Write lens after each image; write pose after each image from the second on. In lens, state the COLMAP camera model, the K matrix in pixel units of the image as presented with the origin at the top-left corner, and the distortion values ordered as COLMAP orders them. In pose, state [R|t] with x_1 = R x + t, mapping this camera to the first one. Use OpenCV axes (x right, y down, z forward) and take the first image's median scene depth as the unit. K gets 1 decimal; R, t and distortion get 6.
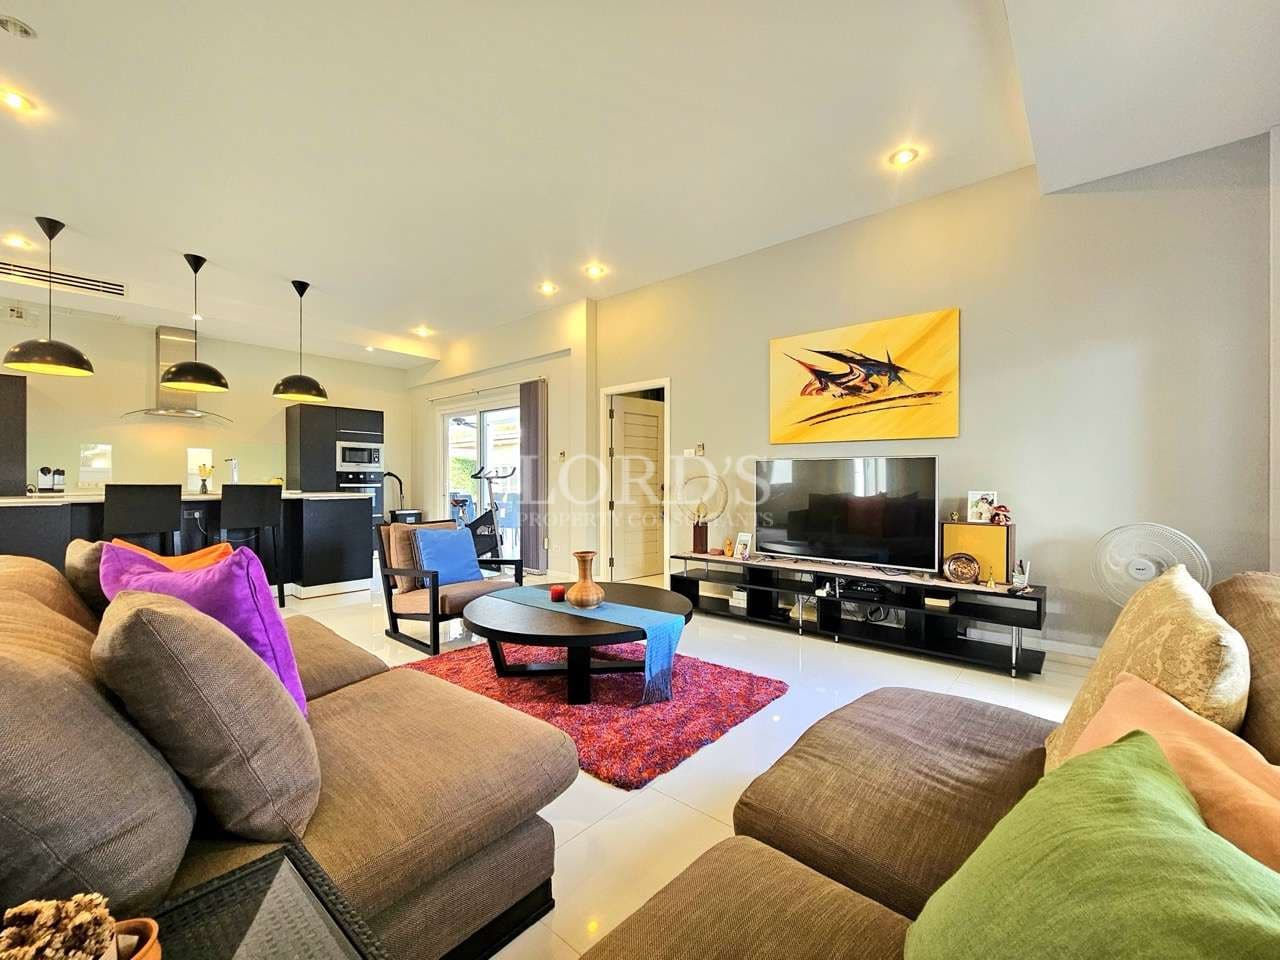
lens RADIAL K [[524.3, 0, 640.0], [0, 524.3, 480.0], [0, 0, 1]] dist [0.001875, 0.000156]
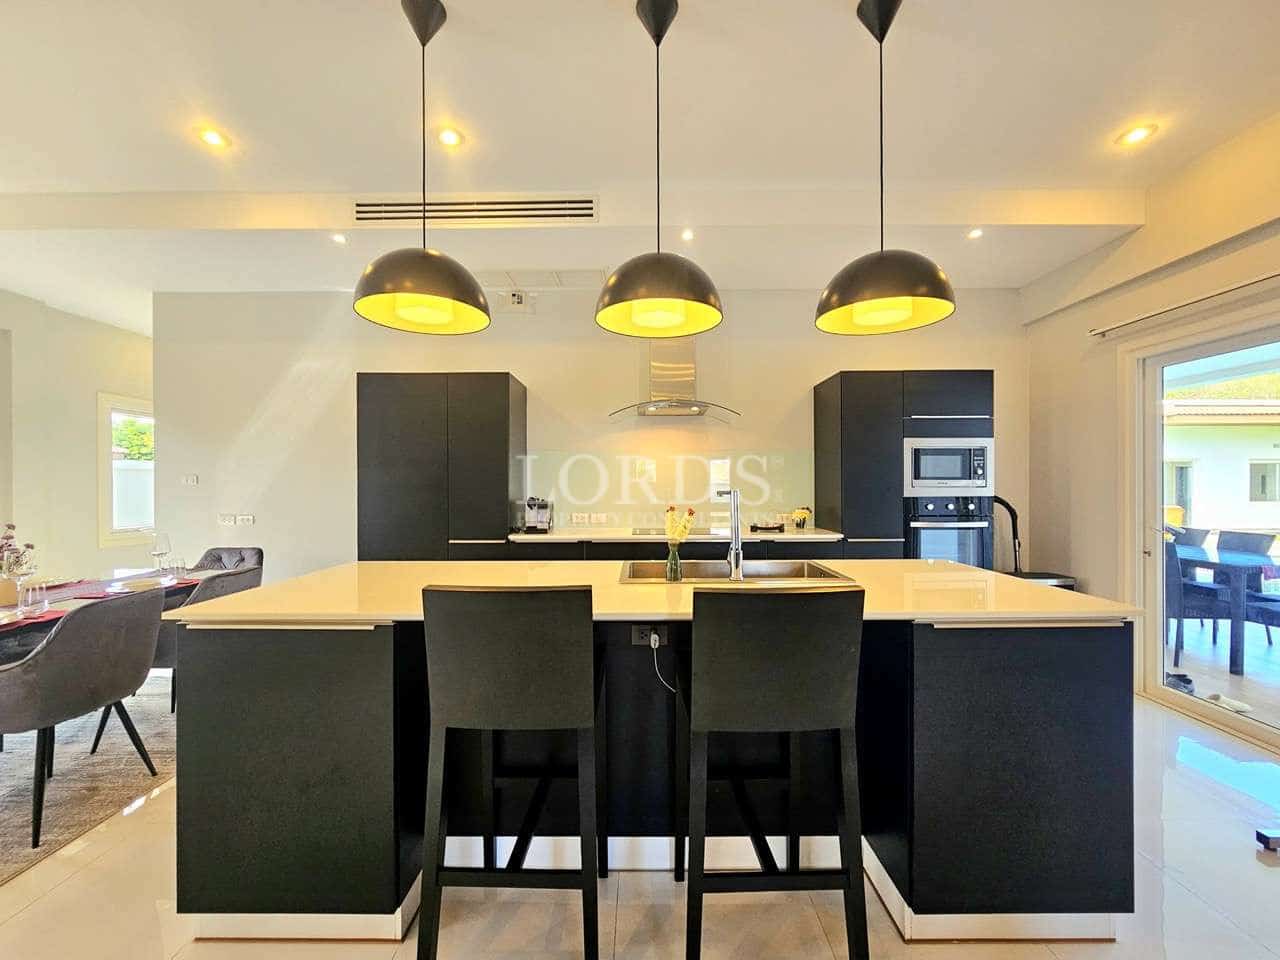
lens RADIAL K [[524.4, 0, 642.4], [0, 524.4, 487.3], [0, 0, 1]] dist [-0.015031, -0.000053]
pose [[0.648593, 0.002968, -0.761130, -0.350955], [0.007966, 0.999911, 0.010687, -0.032945], [0.761094, -0.012995, 0.648511, 0.468775]]
